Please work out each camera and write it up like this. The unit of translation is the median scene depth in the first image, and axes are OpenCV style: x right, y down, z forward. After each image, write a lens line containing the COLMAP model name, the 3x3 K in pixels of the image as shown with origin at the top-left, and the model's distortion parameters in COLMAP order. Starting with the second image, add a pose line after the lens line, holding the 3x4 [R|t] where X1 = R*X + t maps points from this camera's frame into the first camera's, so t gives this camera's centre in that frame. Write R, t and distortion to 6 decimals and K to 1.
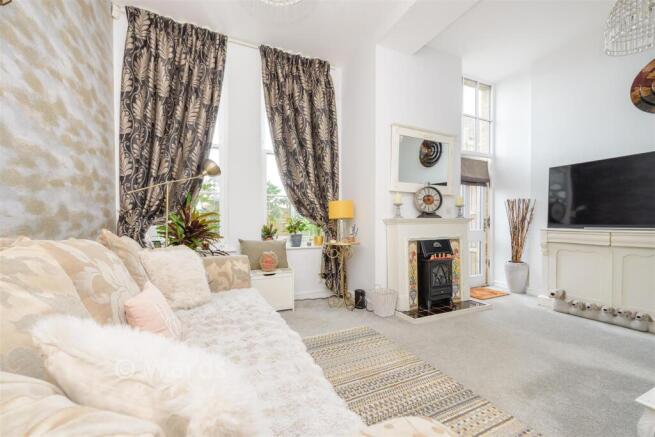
lens RADIAL K [[257.8, 0, 325.5], [0, 257.8, 223.1], [0, 0, 1]] dist [0.000211, 0.000073]
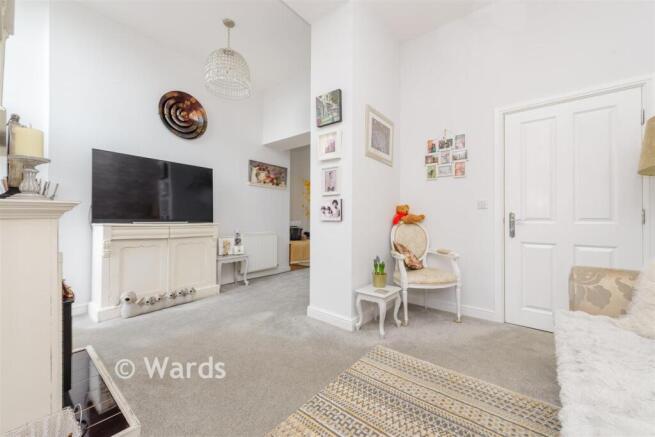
lens RADIAL K [[257.8, 0, 326.1], [0, 257.8, 218.2], [0, 0, 1]] dist [0.000211, 0.000073]
pose [[-0.438145, 0.002802, 0.898900, -0.196632], [-0.005104, 0.999971, -0.005605, 0.004198], [-0.898890, -0.007044, -0.438118, 0.821177]]
